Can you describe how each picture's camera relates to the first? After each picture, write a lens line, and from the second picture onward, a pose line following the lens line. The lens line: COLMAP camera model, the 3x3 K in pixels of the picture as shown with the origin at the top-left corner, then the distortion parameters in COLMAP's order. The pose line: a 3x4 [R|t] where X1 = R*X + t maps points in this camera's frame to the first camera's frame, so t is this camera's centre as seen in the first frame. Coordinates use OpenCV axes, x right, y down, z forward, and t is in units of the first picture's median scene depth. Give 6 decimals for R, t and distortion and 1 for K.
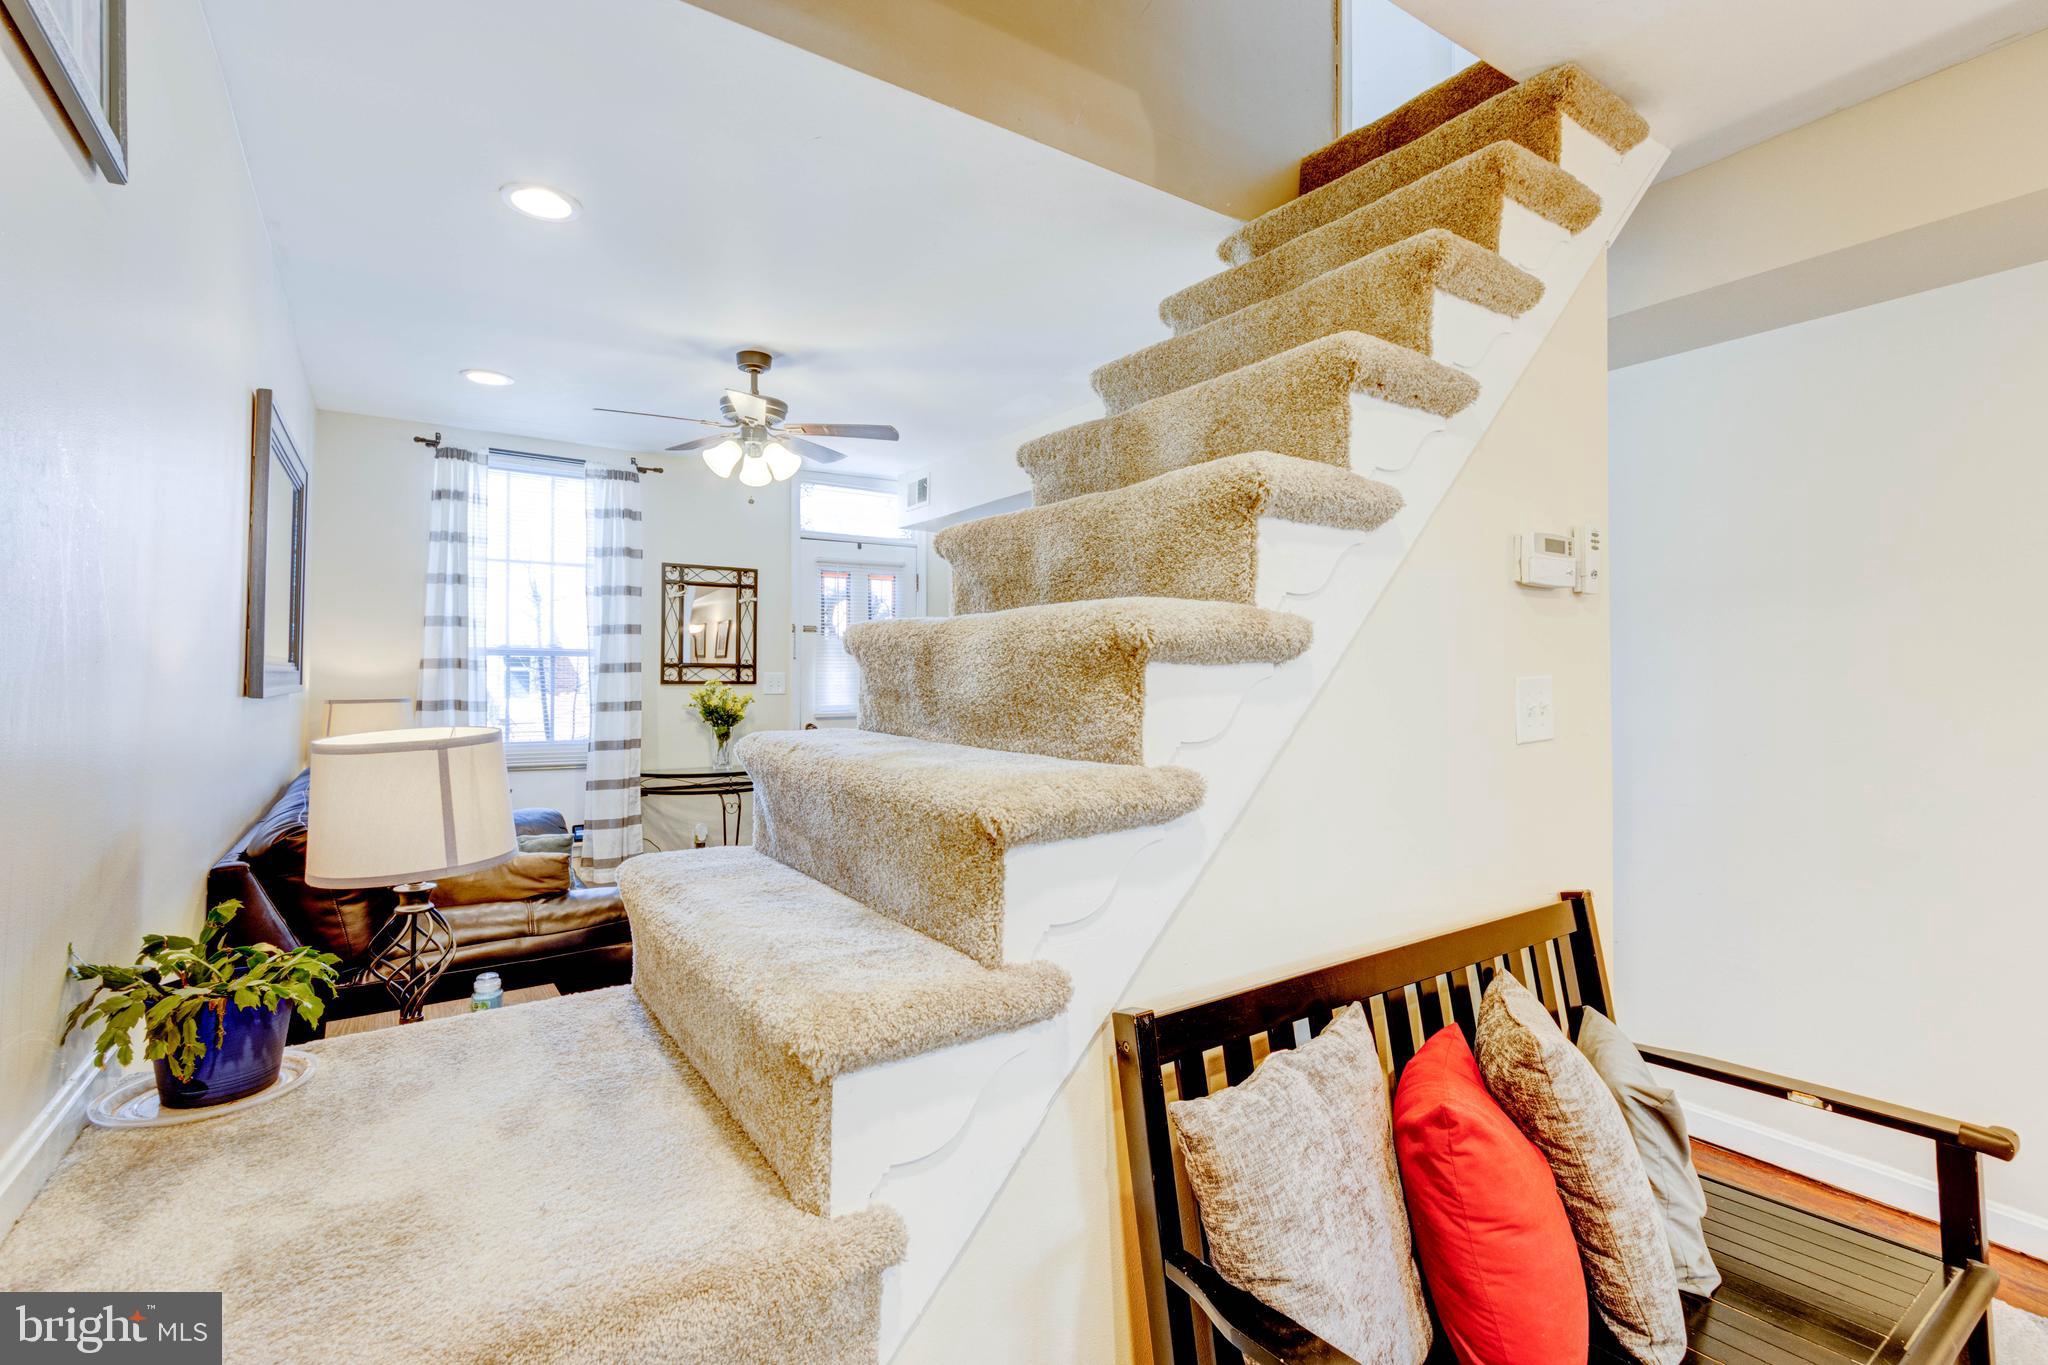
lens RADIAL K [[938.1, 0, 1032.1], [0, 938.1, 661.2], [0, 0, 1]] dist [0.008910, -0.003127]
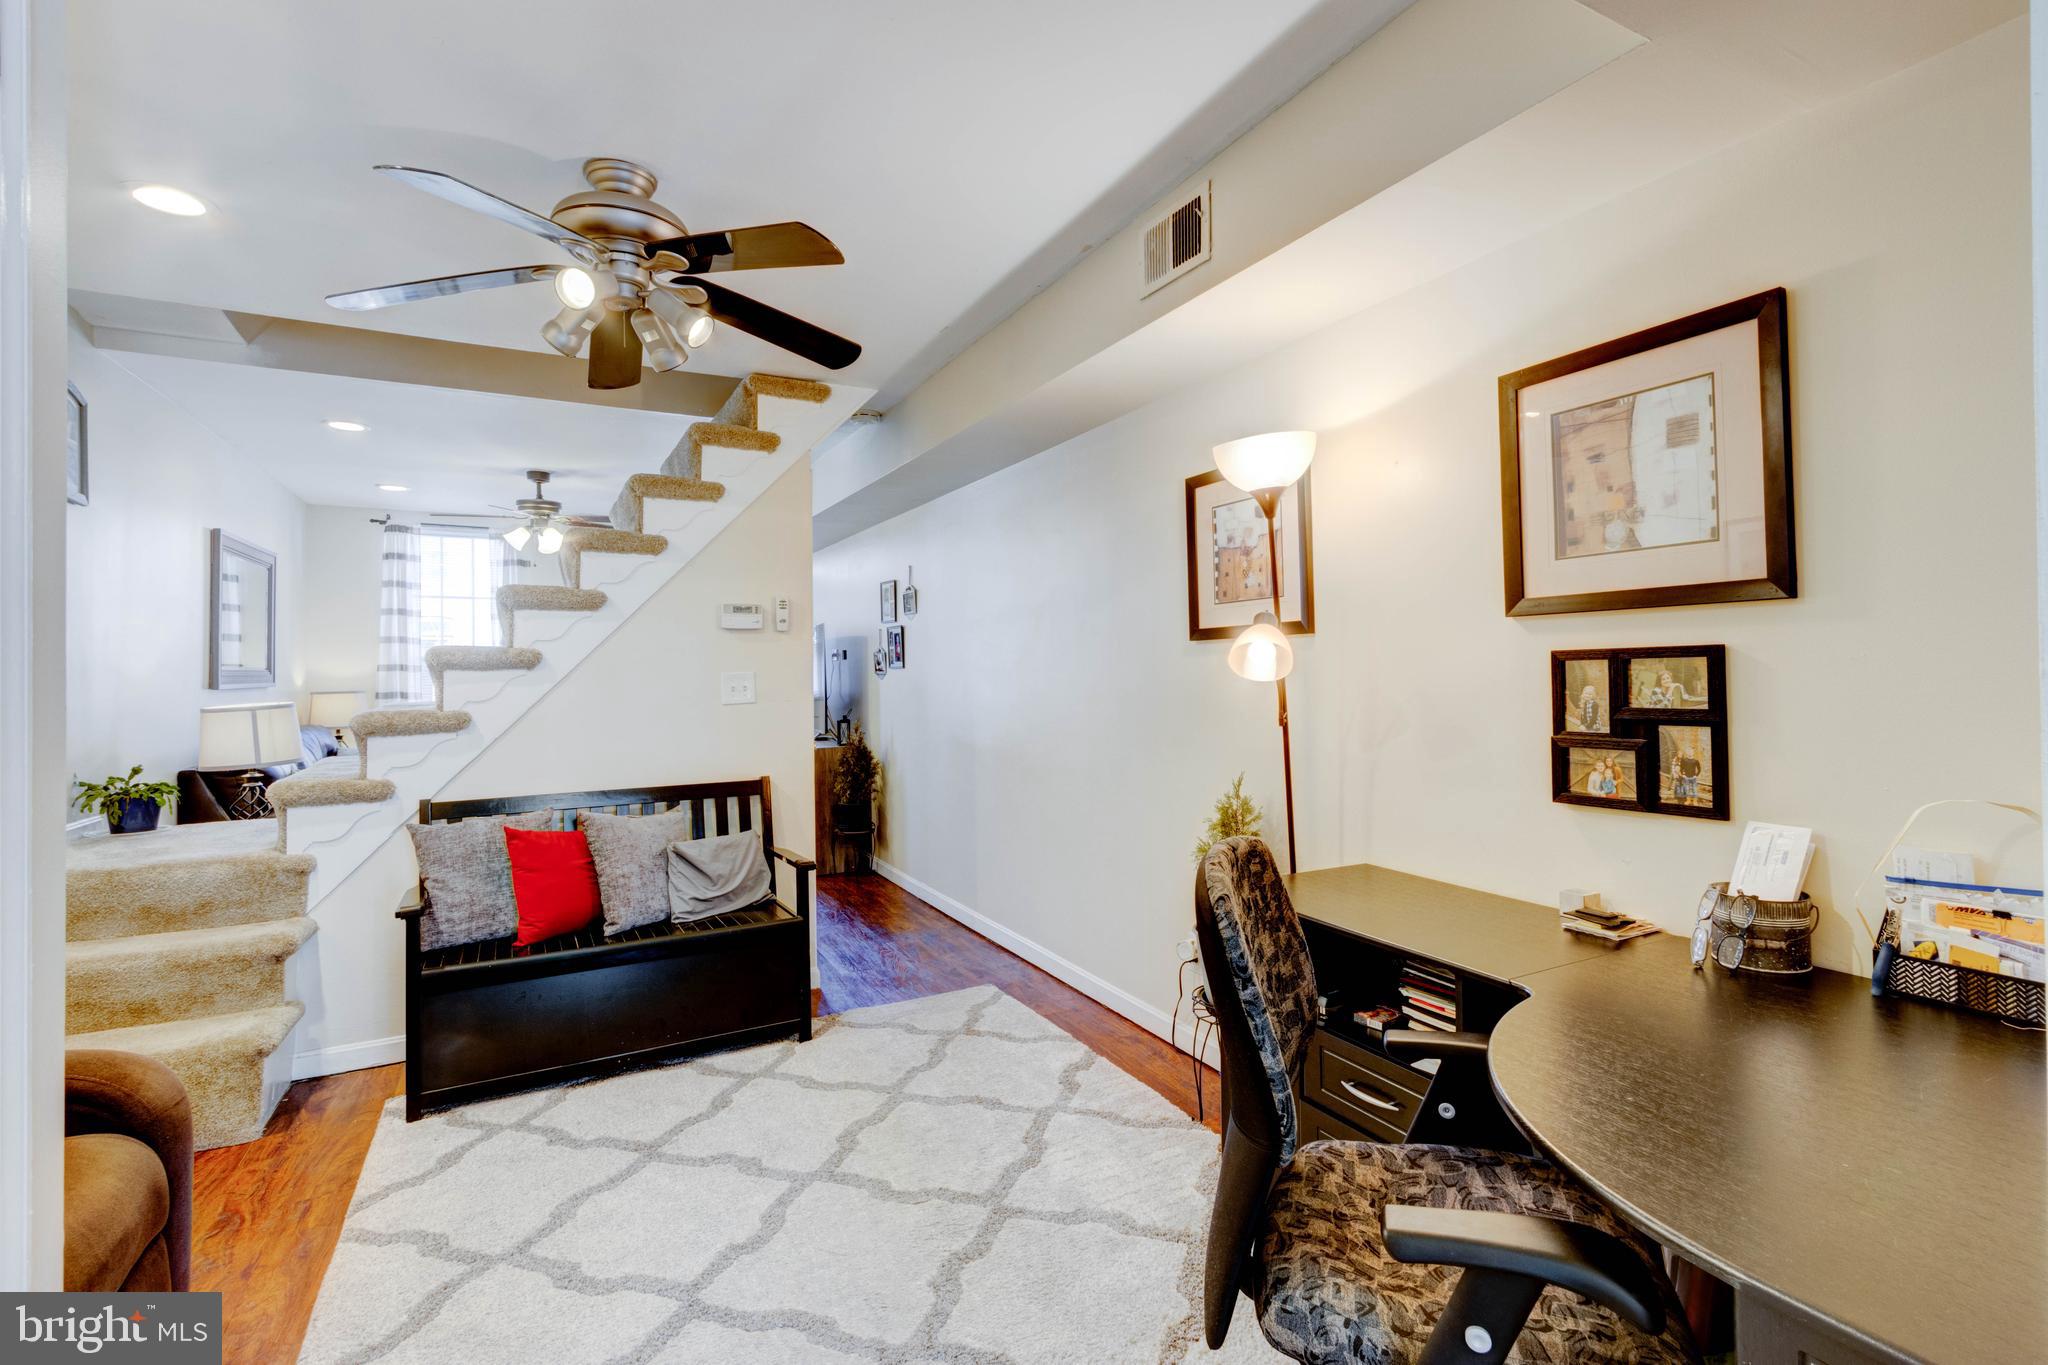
lens RADIAL K [[938.1, 0, 1032.1], [0, 938.1, 661.2], [0, 0, 1]] dist [0.008910, -0.003127]
pose [[0.994119, -0.011057, -0.107730, 0.499696], [0.011931, 0.999901, 0.007466, -0.006376], [0.107637, -0.008708, 0.994152, -0.351360]]
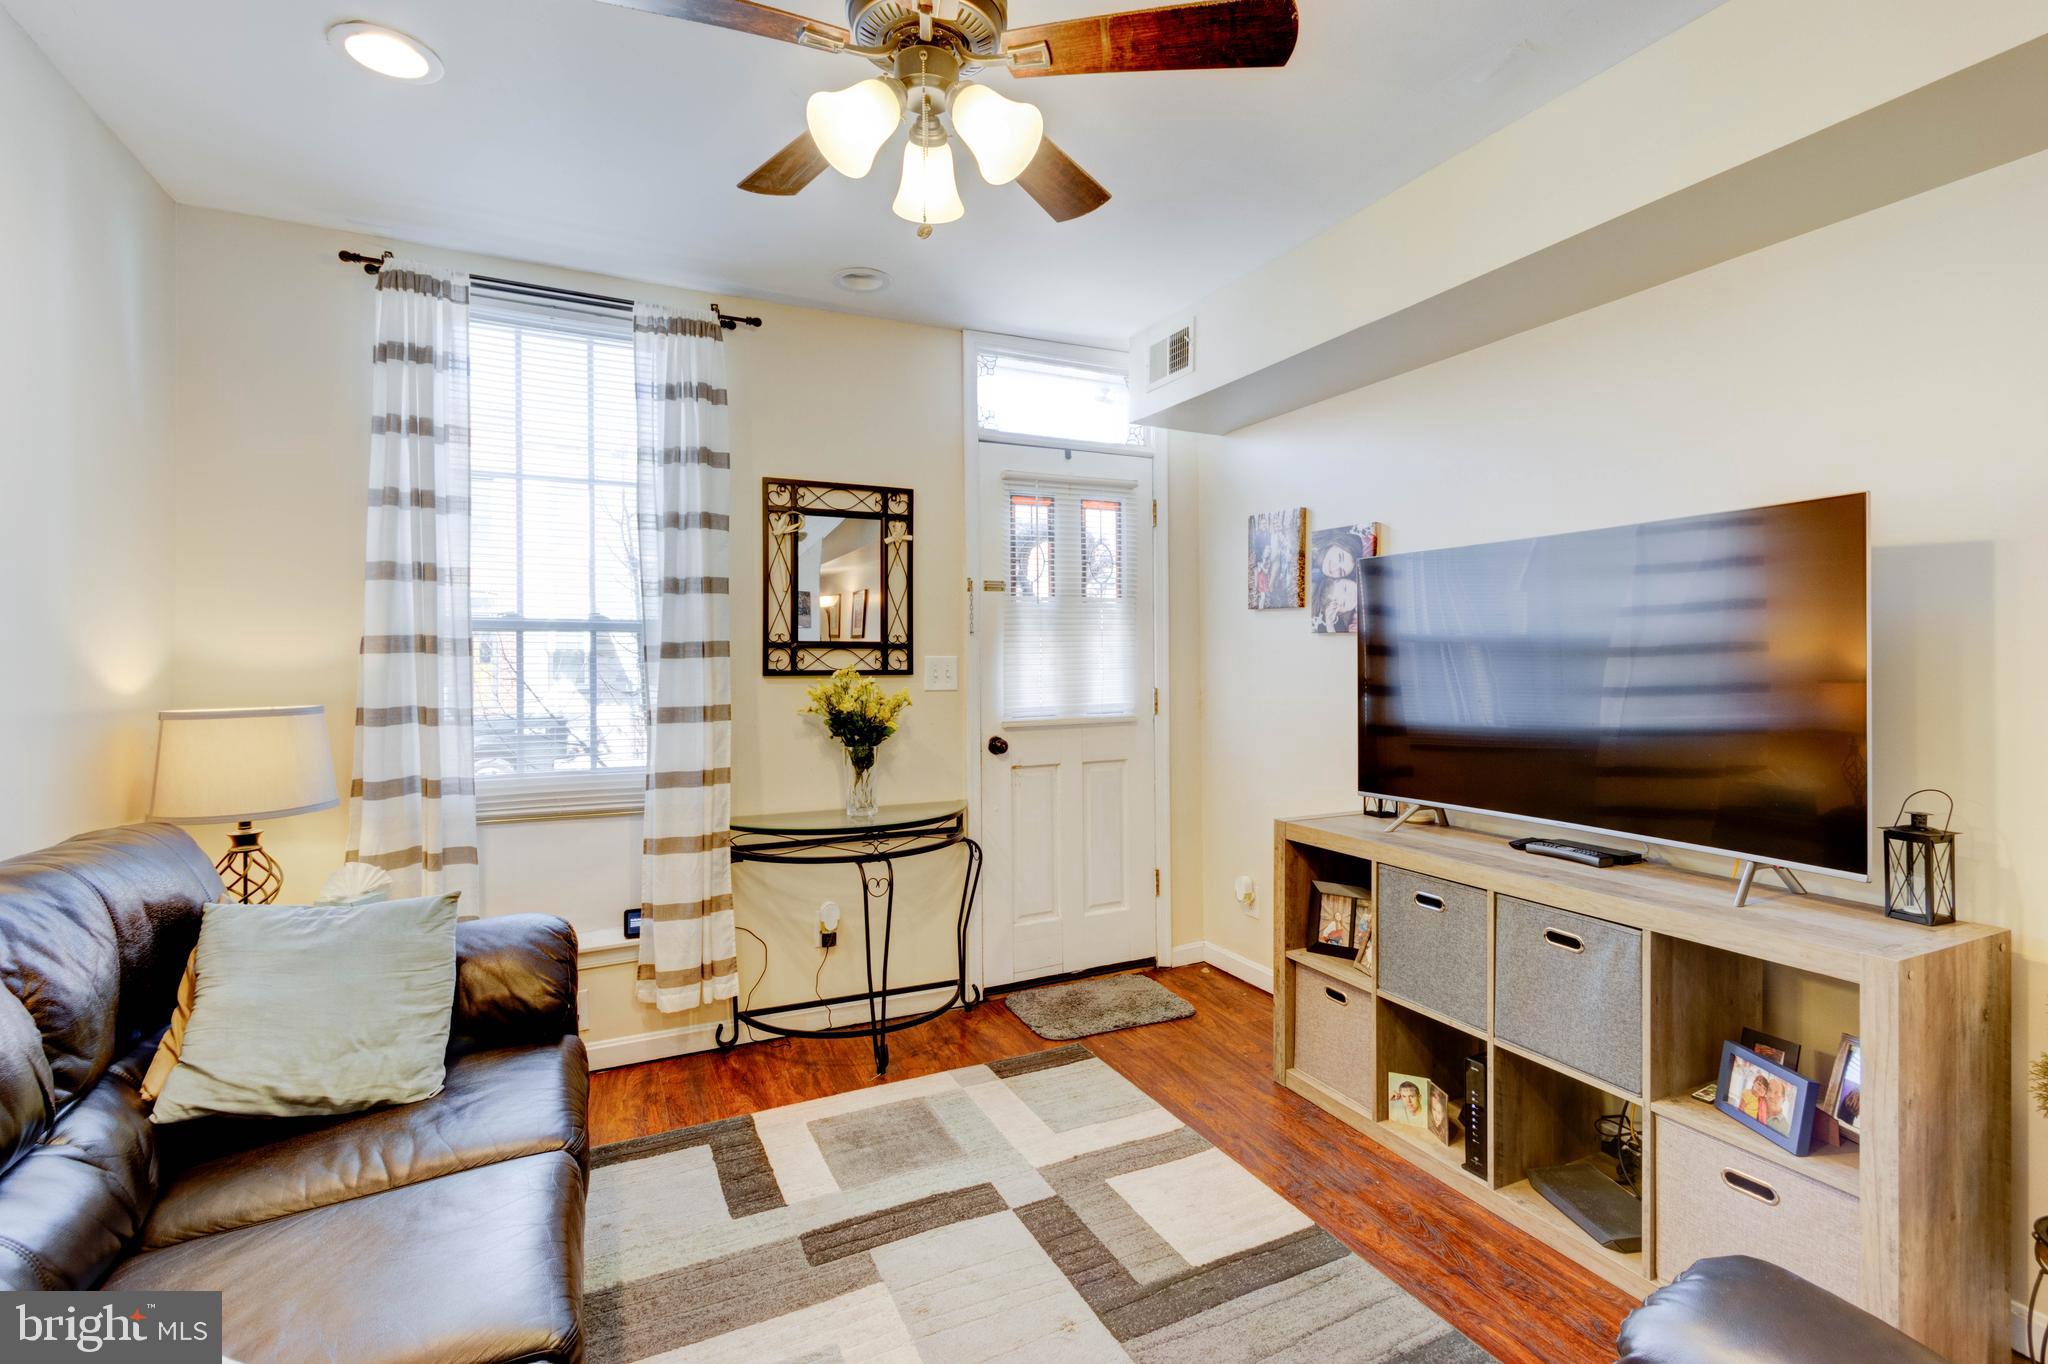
lens RADIAL K [[935.8, 0, 1031.6], [0, 935.8, 661.1], [0, 0, 1]] dist [0.007020, -0.001416]
pose [[0.990501, -0.004184, -0.137440, -0.139789], [0.007096, 0.999760, 0.020703, 0.003261], [0.137321, -0.021482, 0.990294, 0.425205]]
